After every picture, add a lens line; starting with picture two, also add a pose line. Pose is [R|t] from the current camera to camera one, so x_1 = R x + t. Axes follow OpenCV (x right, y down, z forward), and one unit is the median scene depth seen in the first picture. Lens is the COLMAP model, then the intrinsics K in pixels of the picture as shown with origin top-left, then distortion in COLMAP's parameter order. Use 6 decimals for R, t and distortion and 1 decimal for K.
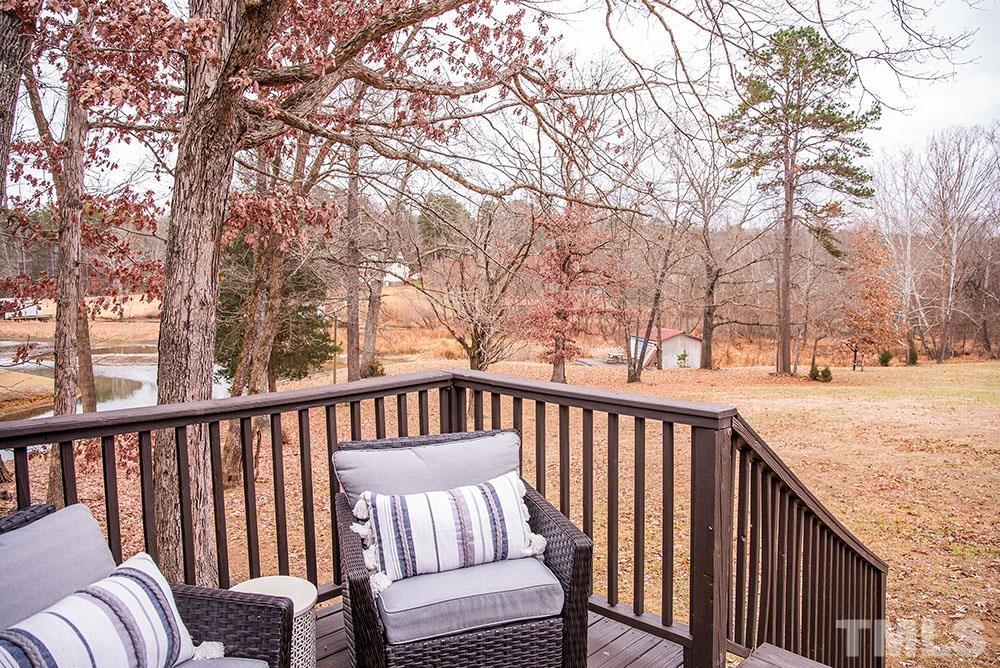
lens RADIAL K [[696.3, 0, 500.0], [0, 696.3, 334.0], [0, 0, 1]] dist [-0.093688, 0.064770]
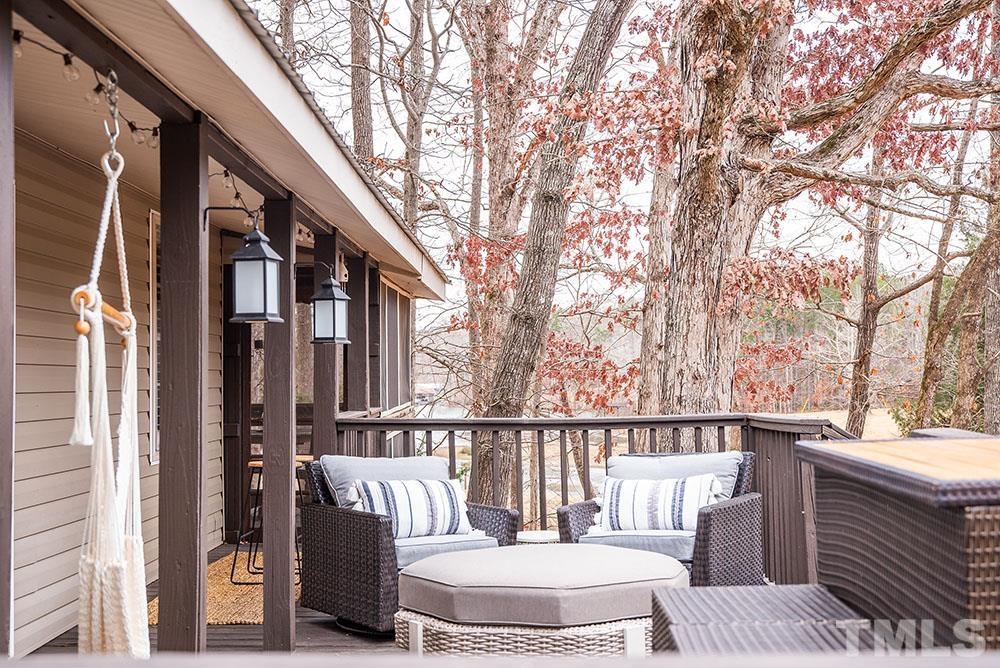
lens RADIAL K [[1266.6, 0, 500.0], [0, 1266.6, 334.0], [0, 0, 1]] dist [0.038826, 0.039636]
pose [[0.701885, -0.043915, -0.710935, 0.090142], [-0.039782, 0.994123, -0.100683, 0.011930], [0.711178, 0.098950, 0.696013, -0.060853]]
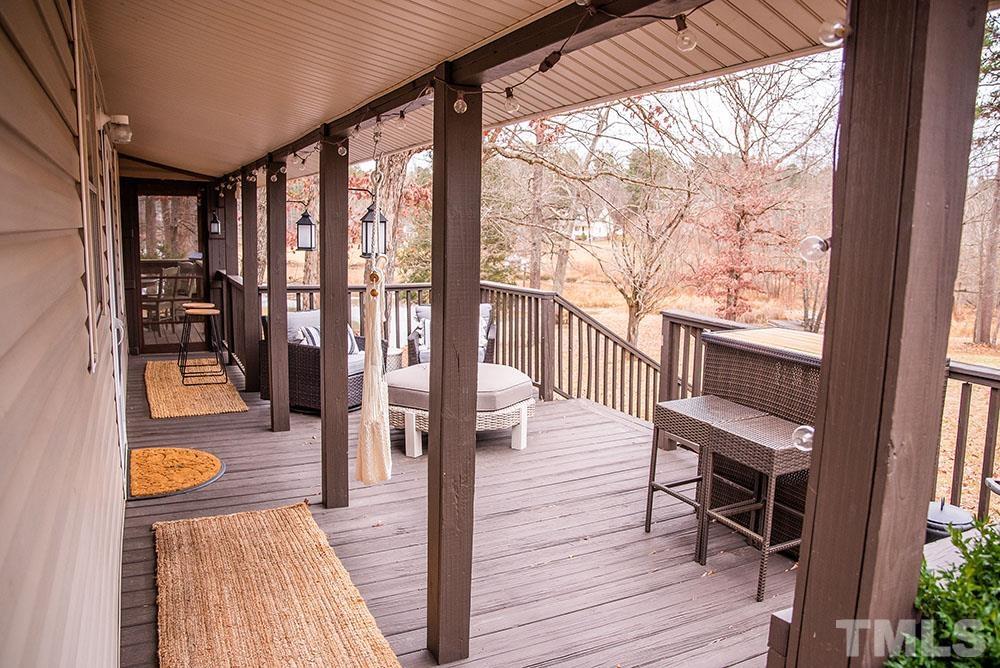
lens RADIAL K [[708.1, 0, 500.0], [0, 708.1, 334.0], [0, 0, 1]] dist [-0.120021, 0.095883]
pose [[0.956968, 0.054700, -0.284990, 0.051143], [-0.036801, 0.997021, 0.067792, 0.005172], [0.287850, -0.054387, 0.956130, -0.090306]]
